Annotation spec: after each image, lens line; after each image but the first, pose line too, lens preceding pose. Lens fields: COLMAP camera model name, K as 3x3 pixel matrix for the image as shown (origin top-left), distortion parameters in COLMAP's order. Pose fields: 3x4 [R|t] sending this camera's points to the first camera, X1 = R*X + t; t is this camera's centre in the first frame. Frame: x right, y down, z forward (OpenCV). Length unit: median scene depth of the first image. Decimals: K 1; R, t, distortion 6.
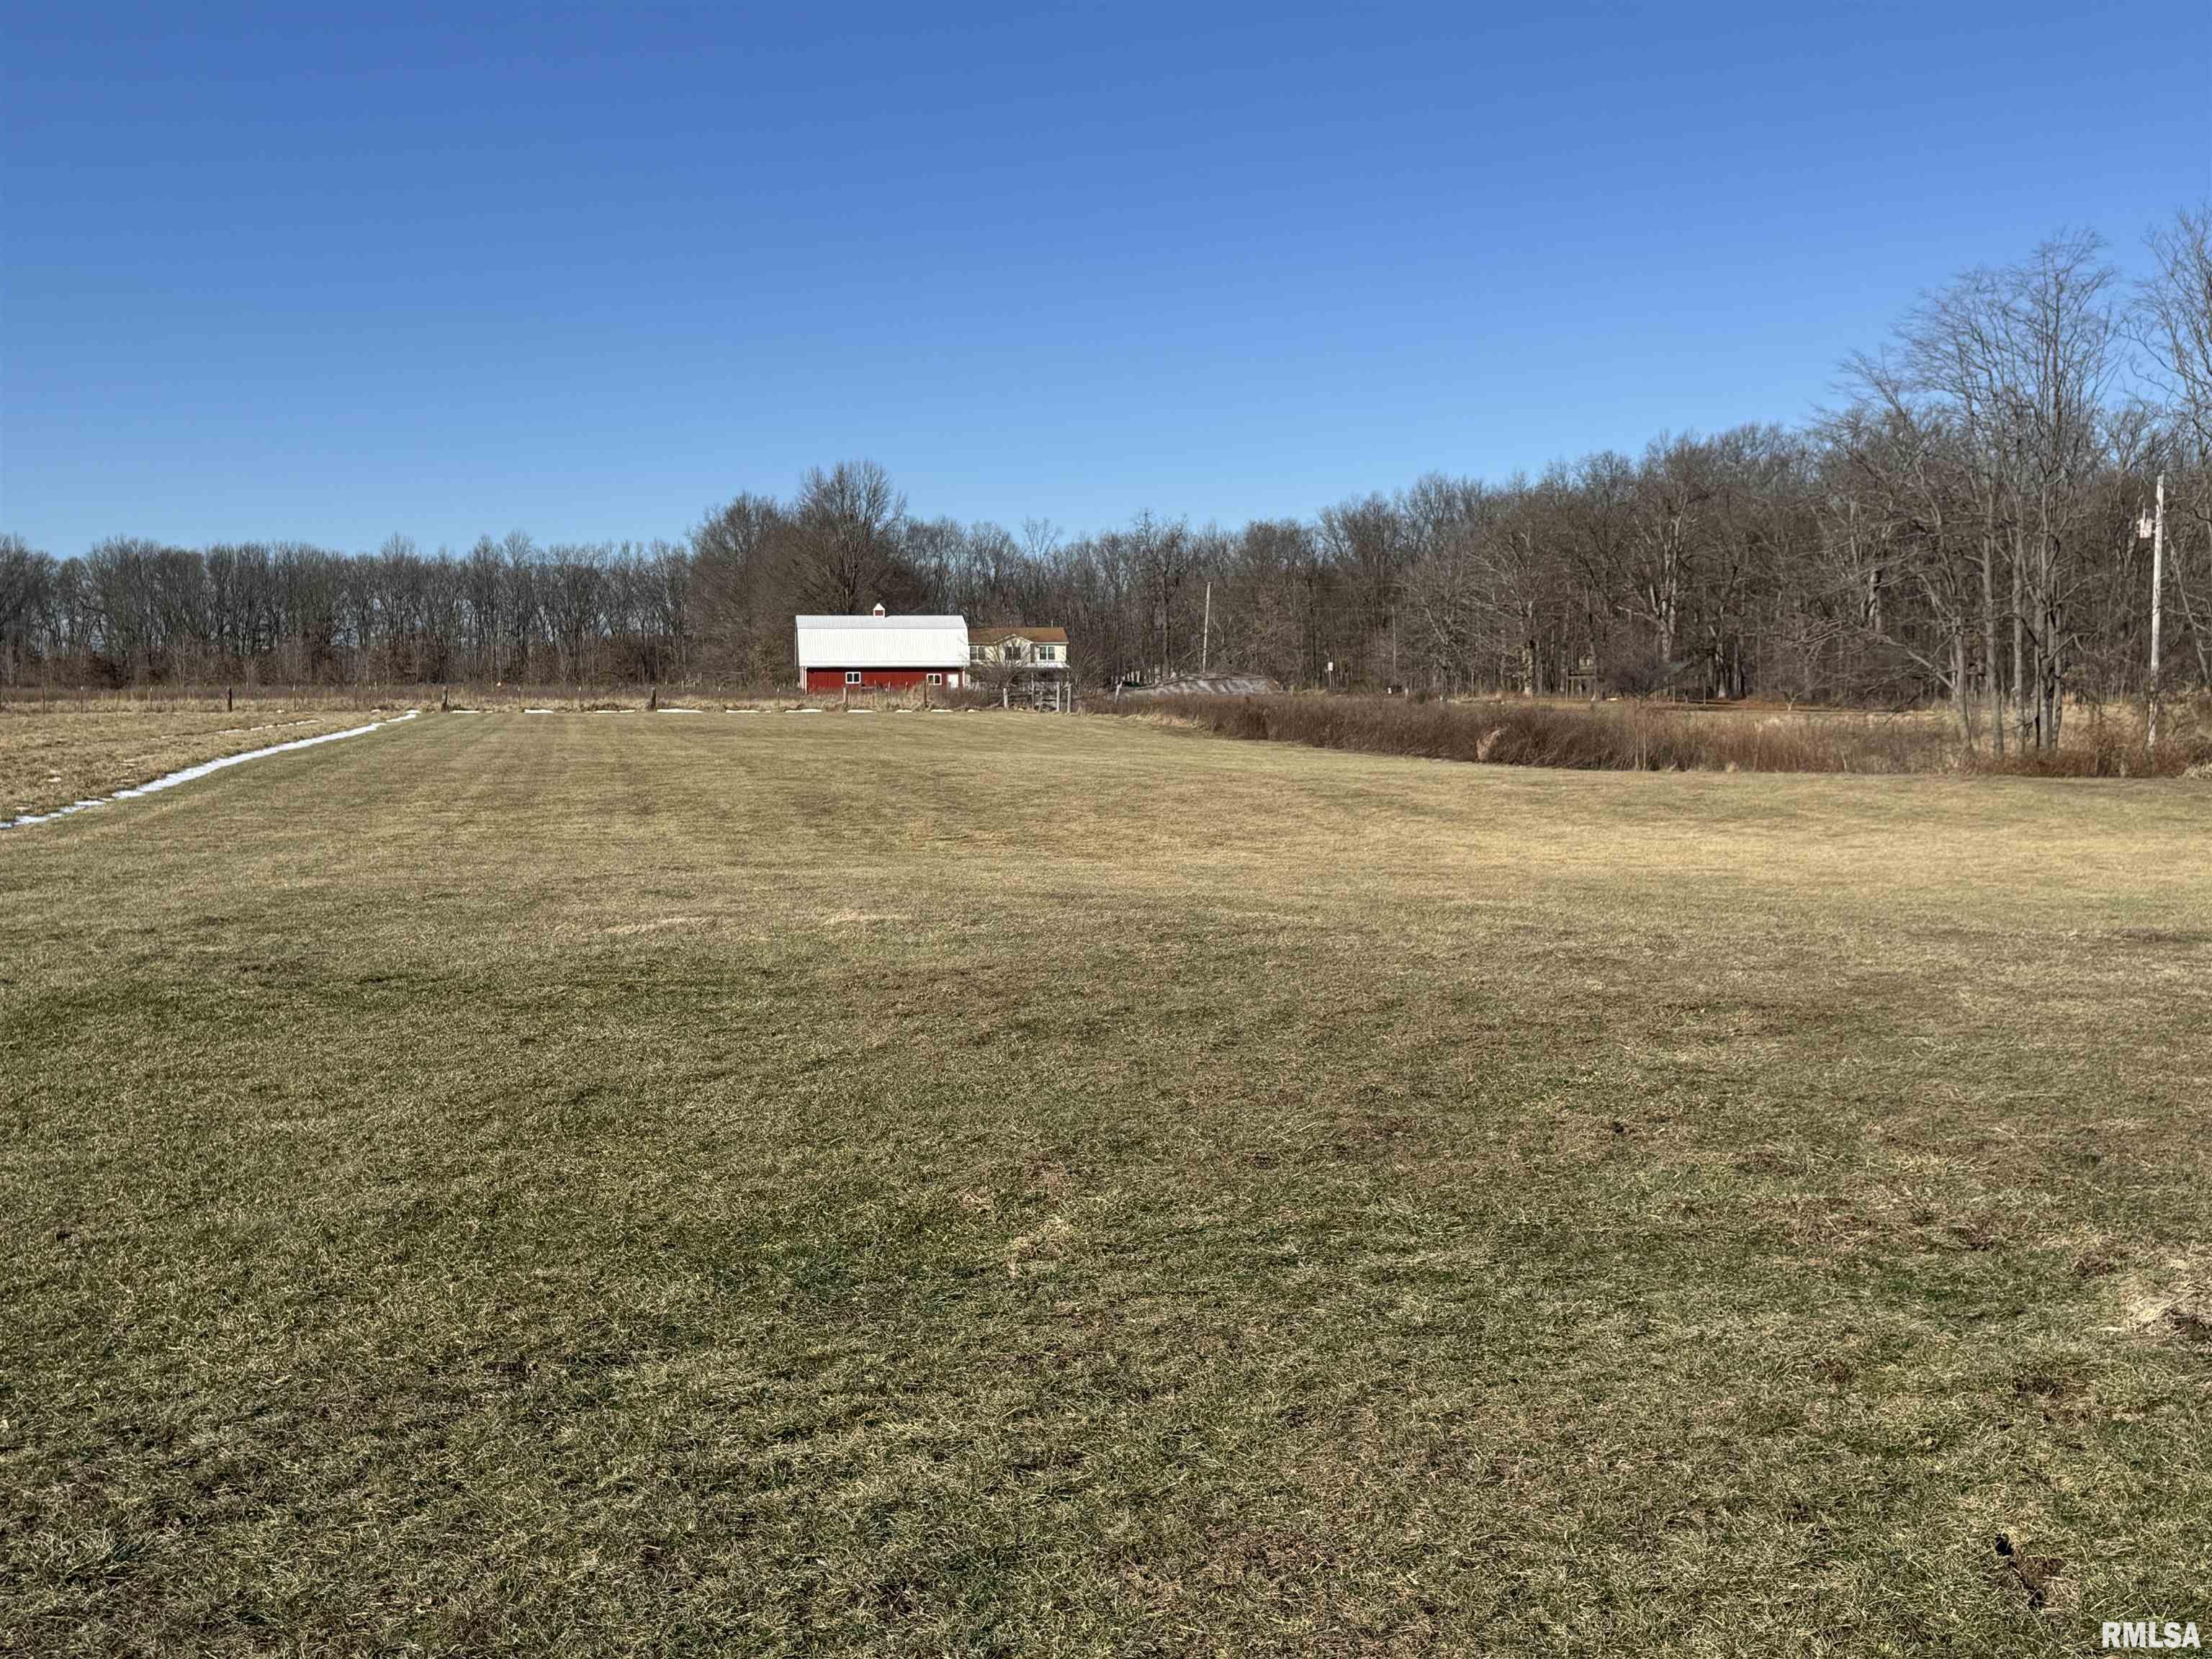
lens RADIAL K [[2238.6, 0, 1136.5], [0, 2238.6, 831.8], [0, 0, 1]] dist [0.110298, -0.197917]
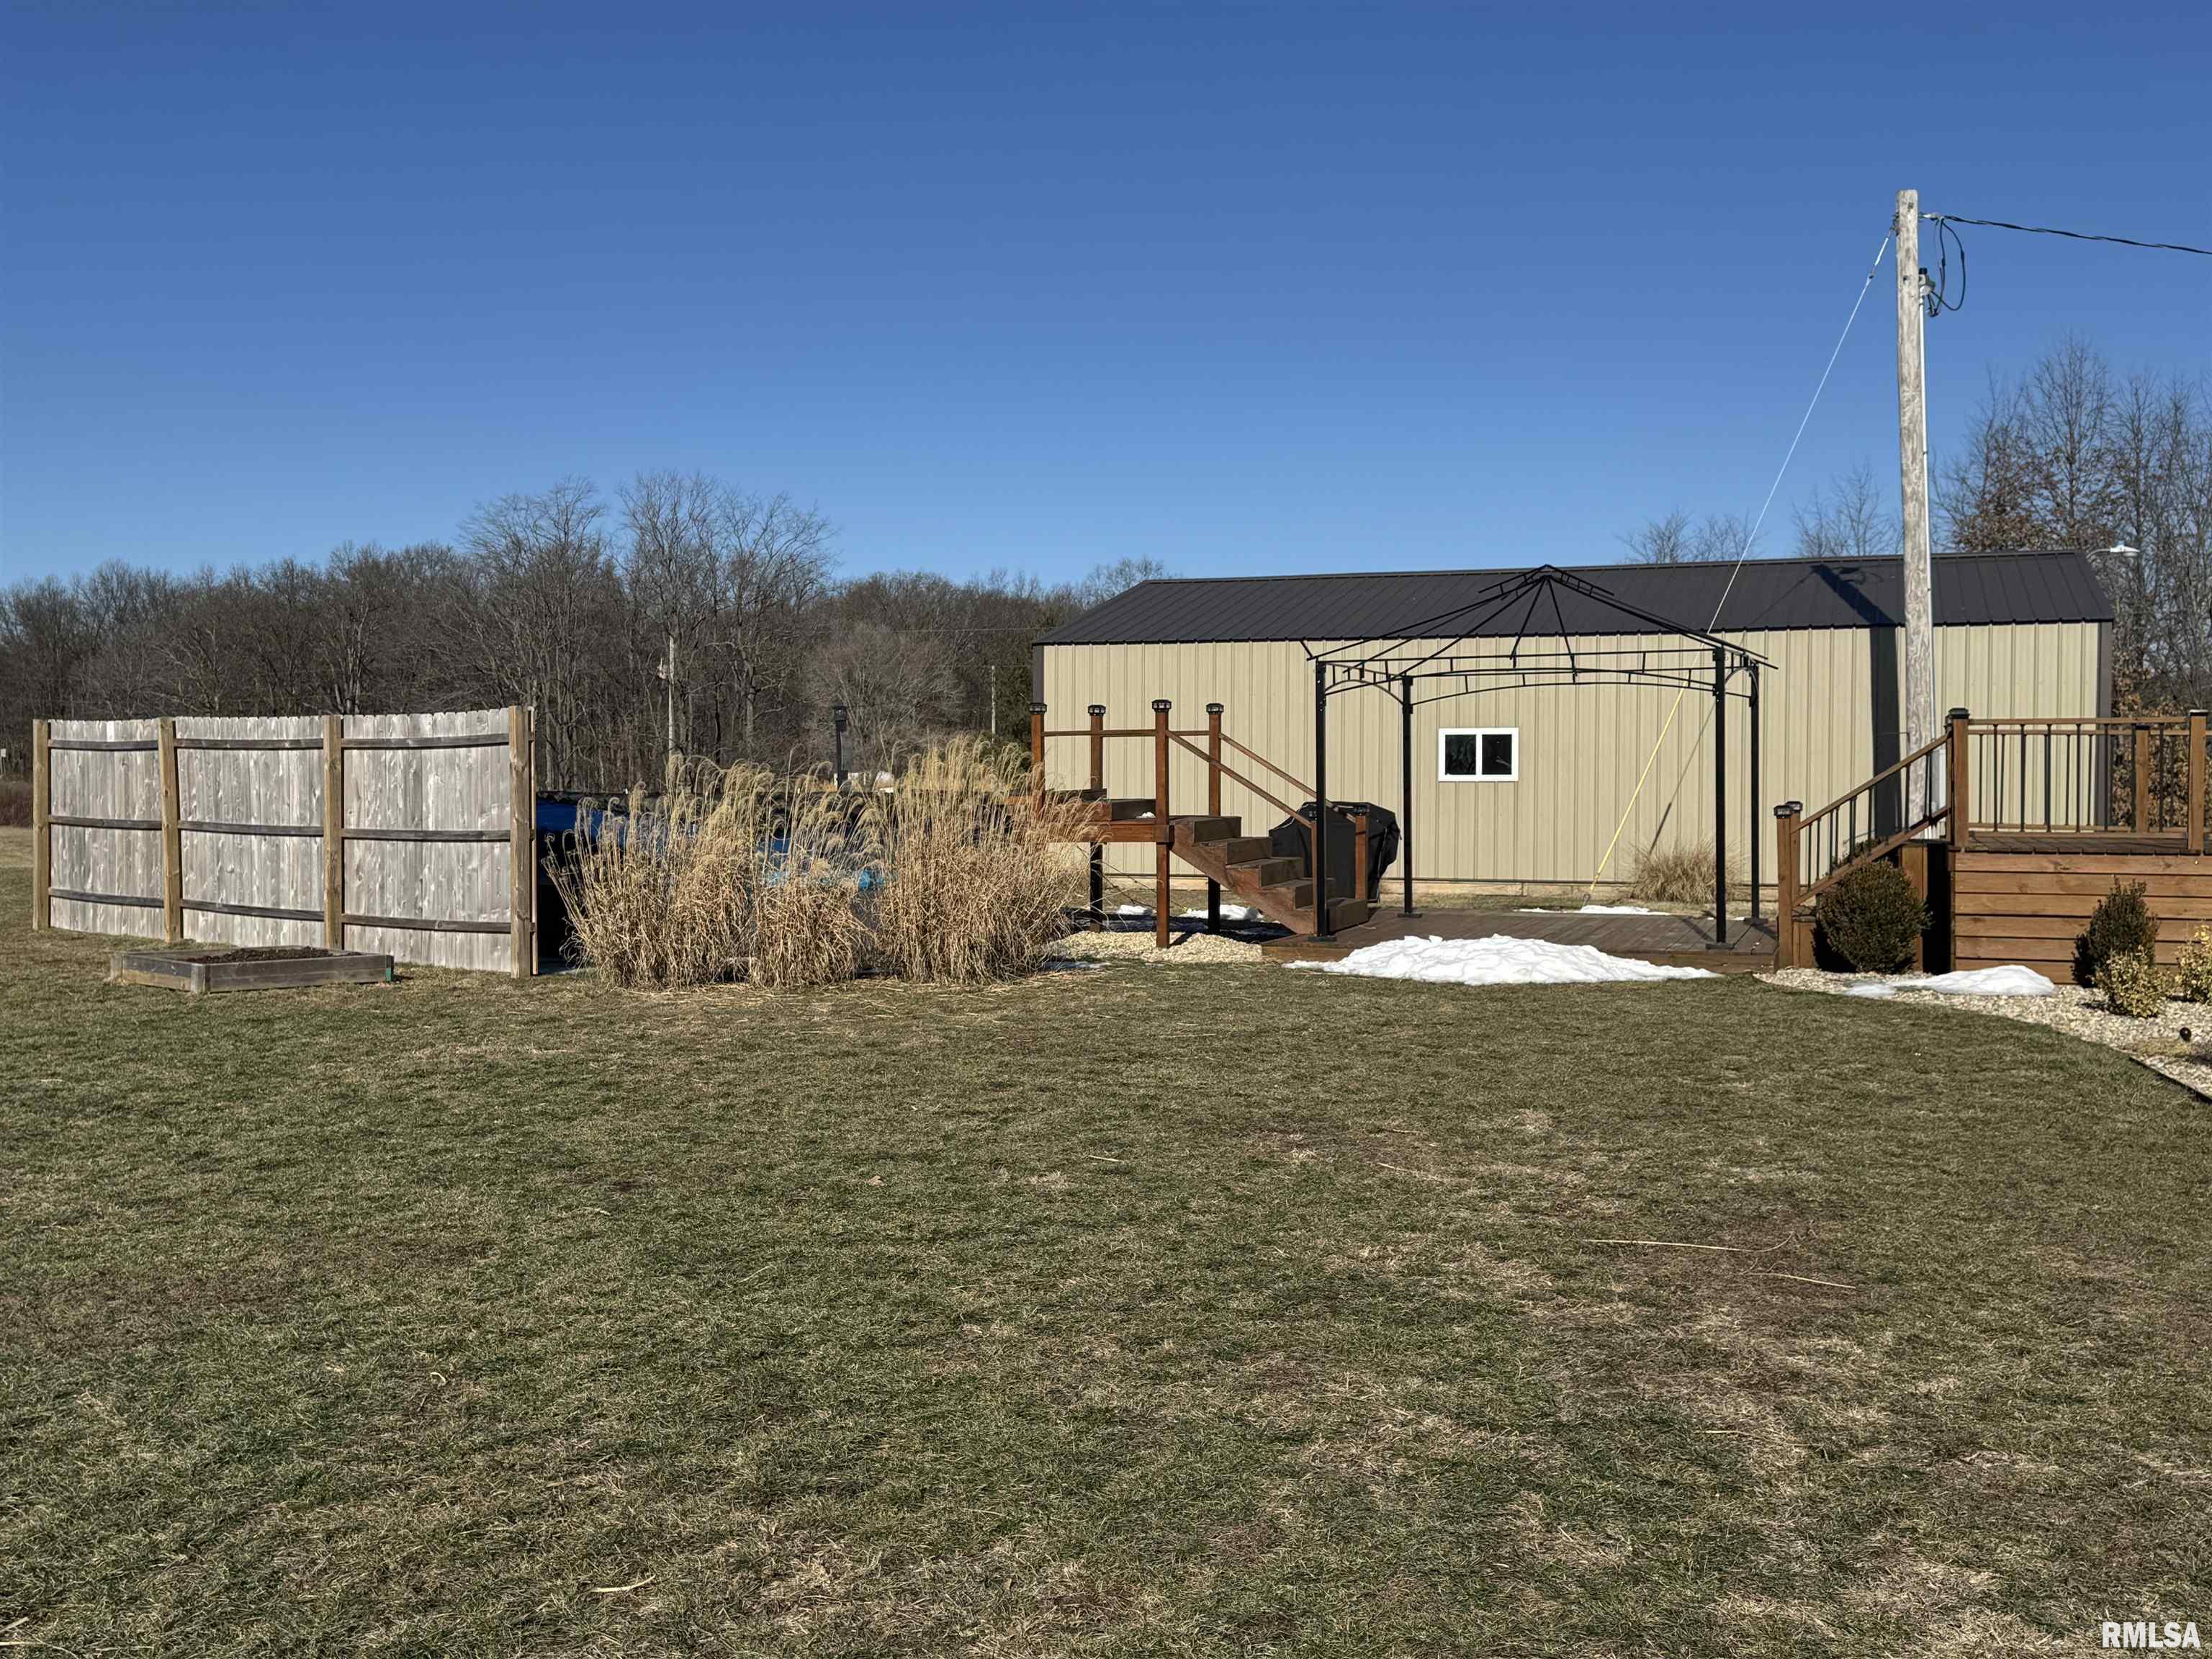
lens RADIAL K [[2239.6, 0, 1106.0], [0, 2239.6, 829.5], [0, 0, 1]] dist [0.171611, -0.370224]
pose [[0.858019, 0.000742, 0.513617, -0.055503], [0.021223, 0.999094, -0.036897, 0.029841], [-0.513179, 0.042559, 0.857226, -0.456727]]
